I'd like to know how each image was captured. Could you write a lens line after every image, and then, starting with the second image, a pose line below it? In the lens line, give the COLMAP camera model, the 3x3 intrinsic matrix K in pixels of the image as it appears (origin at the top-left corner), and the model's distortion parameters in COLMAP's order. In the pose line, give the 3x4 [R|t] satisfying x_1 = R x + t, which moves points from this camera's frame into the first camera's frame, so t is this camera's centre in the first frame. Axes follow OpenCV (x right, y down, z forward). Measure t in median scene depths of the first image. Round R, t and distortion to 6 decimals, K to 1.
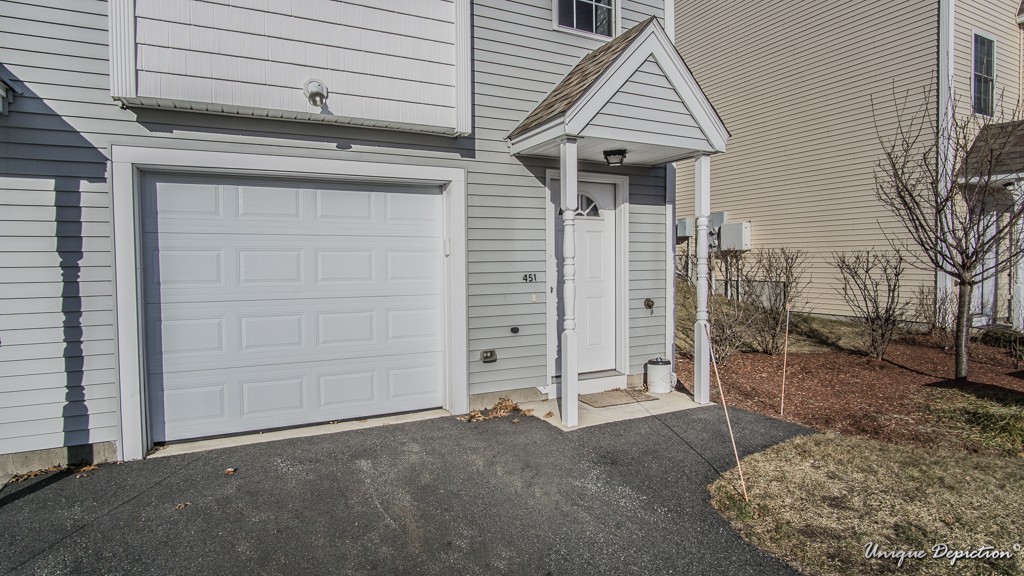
lens RADIAL K [[550.3, 0, 509.7], [0, 550.3, 279.2], [0, 0, 1]] dist [-0.015250, 0.000062]
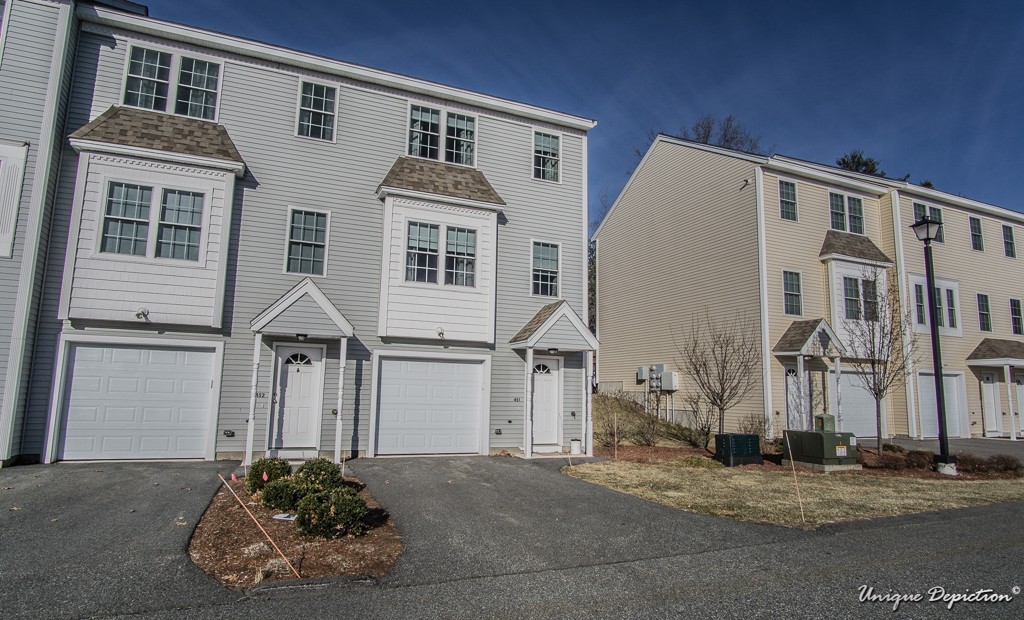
lens RADIAL K [[571.4, 0, 512.0], [0, 571.4, 310.0], [0, 0, 1]] dist [-0.004035, -0.000374]
pose [[0.996860, 0.020844, -0.076393, 0.207657], [-0.033842, 0.984336, -0.173024, 0.047560], [0.071590, 0.175066, 0.981951, -1.589265]]
